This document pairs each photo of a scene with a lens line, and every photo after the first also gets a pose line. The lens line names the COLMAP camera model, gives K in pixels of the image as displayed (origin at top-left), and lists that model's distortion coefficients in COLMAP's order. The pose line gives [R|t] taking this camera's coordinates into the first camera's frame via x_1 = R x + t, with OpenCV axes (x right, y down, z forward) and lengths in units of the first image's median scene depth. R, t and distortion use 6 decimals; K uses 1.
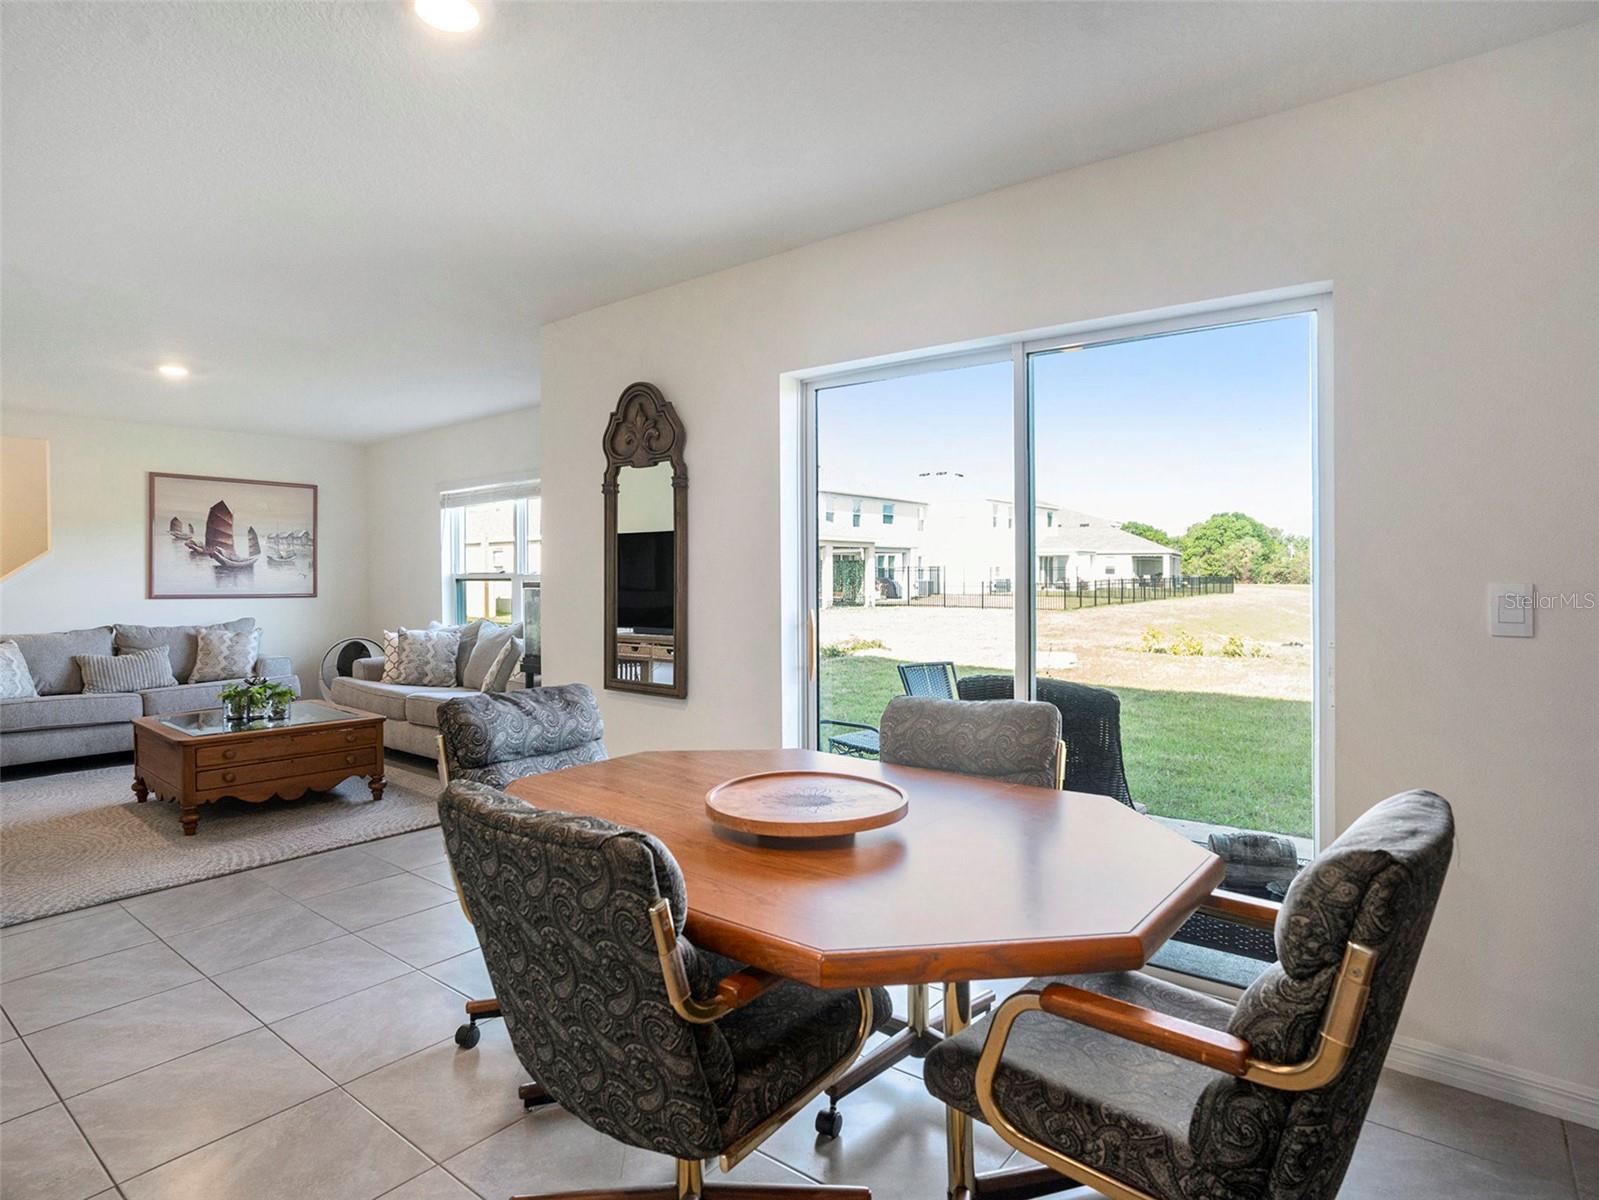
lens RADIAL K [[893.6, 0, 787.7], [0, 893.6, 590.4], [0, 0, 1]] dist [-0.082832, 0.039767]
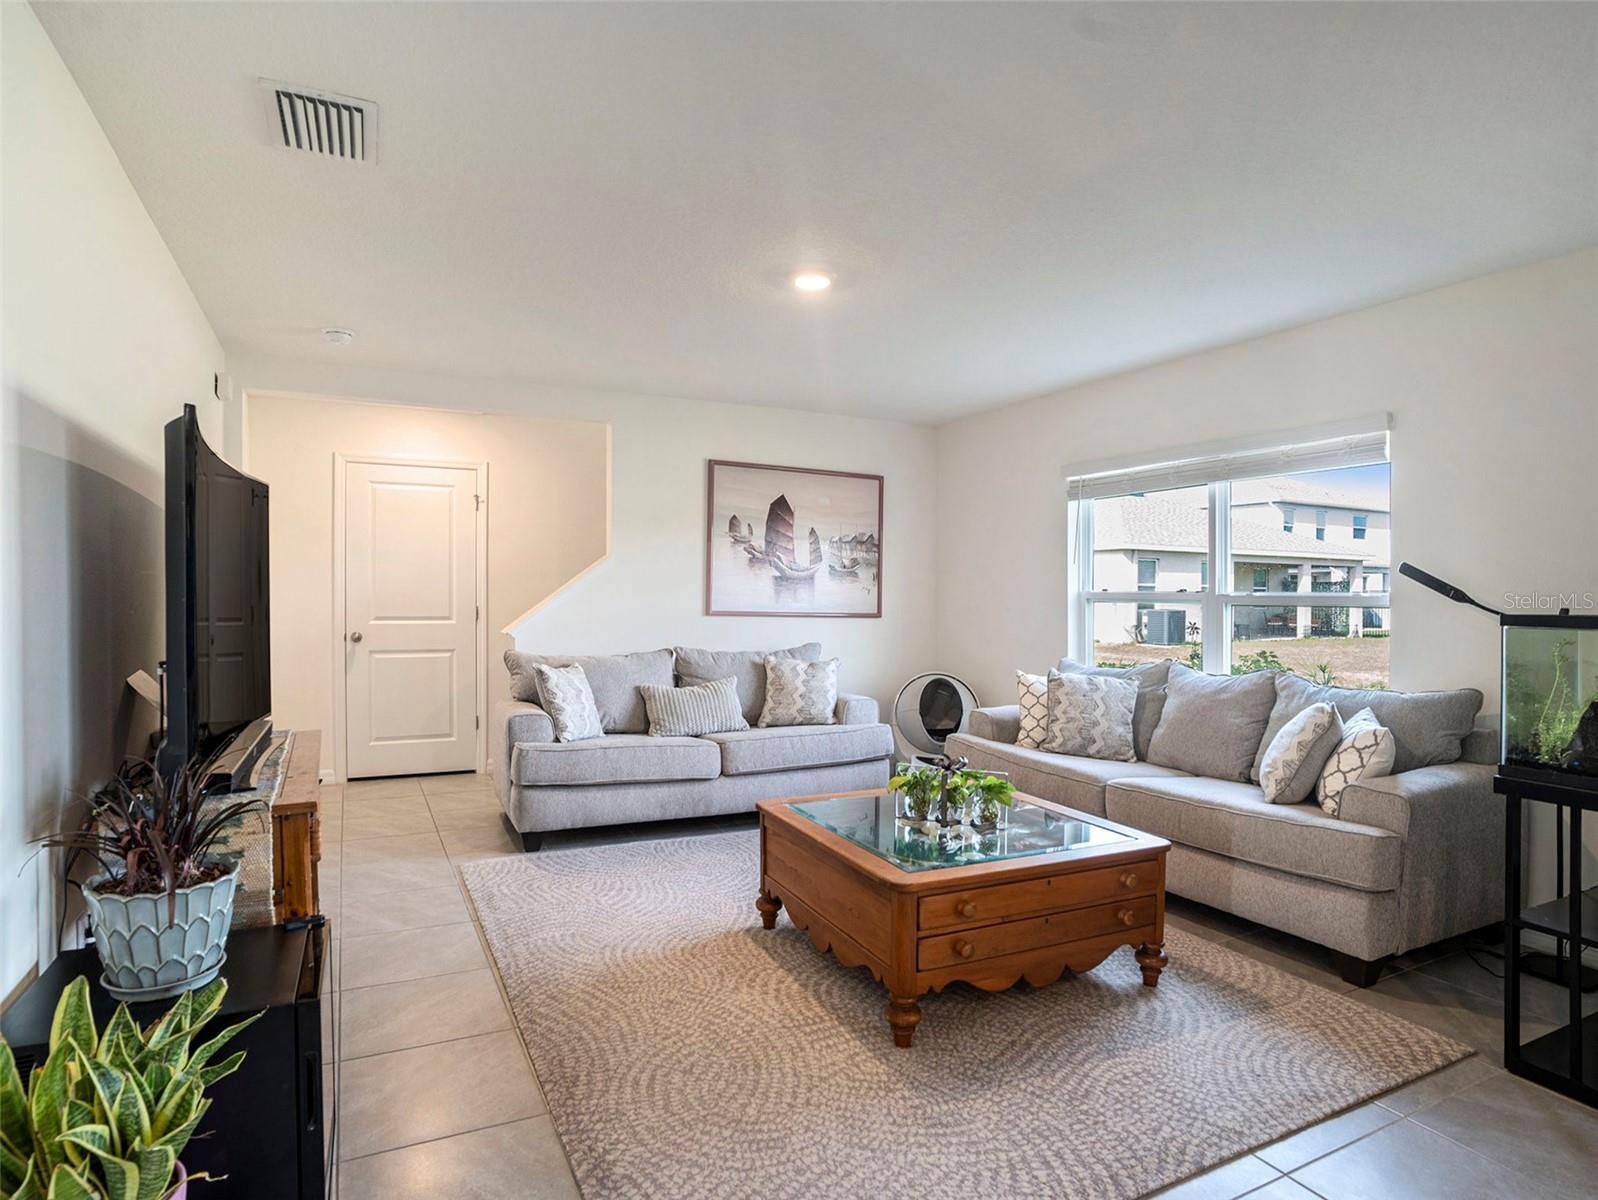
lens RADIAL K [[899.4, 0, 798.0], [0, 899.4, 620.1], [0, 0, 1]] dist [-0.051758, 0.000215]
pose [[0.912244, 0.029690, -0.408571, -0.331715], [-0.024360, 0.999537, 0.018243, -0.003808], [0.408923, -0.006689, 0.912544, 0.278045]]
